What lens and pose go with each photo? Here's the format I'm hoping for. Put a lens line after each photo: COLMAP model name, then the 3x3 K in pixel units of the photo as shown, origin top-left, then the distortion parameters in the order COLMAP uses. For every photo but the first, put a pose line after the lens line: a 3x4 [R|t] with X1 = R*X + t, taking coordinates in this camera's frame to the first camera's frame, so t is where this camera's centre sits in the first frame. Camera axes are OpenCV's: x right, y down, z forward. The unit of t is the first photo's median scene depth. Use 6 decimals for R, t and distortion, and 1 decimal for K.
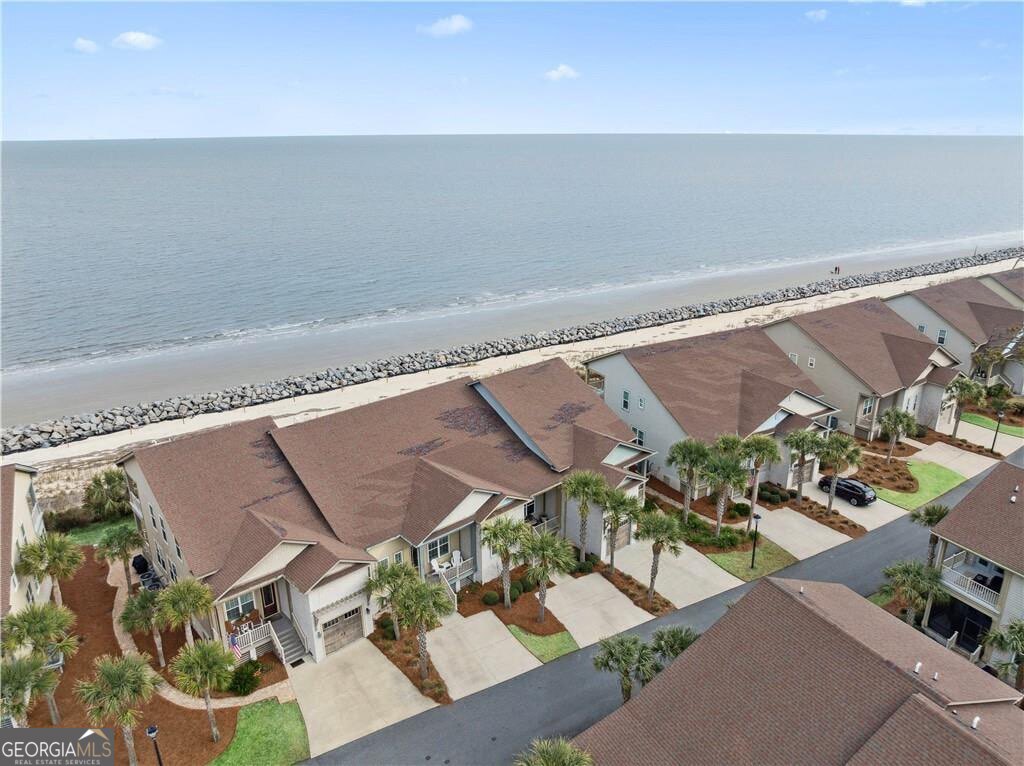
lens RADIAL K [[723.6, 0, 511.2], [0, 723.6, 389.7], [0, 0, 1]] dist [-0.023689, -0.000046]
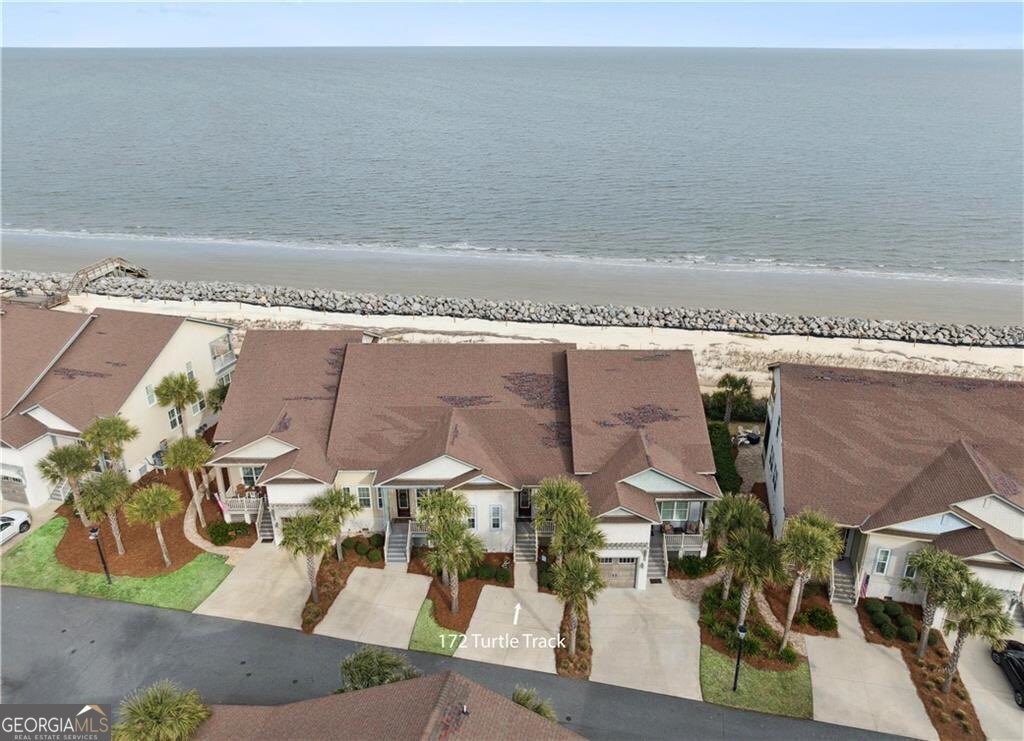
lens RADIAL K [[733.7, 0, 518.3], [0, 733.7, 361.9], [0, 0, 1]] dist [0.000093, -0.001327]
pose [[0.747052, 0.270569, -0.607212, 0.346586], [-0.229181, 0.962249, 0.146810, -0.087995], [0.624011, 0.029487, 0.780859, 0.171765]]
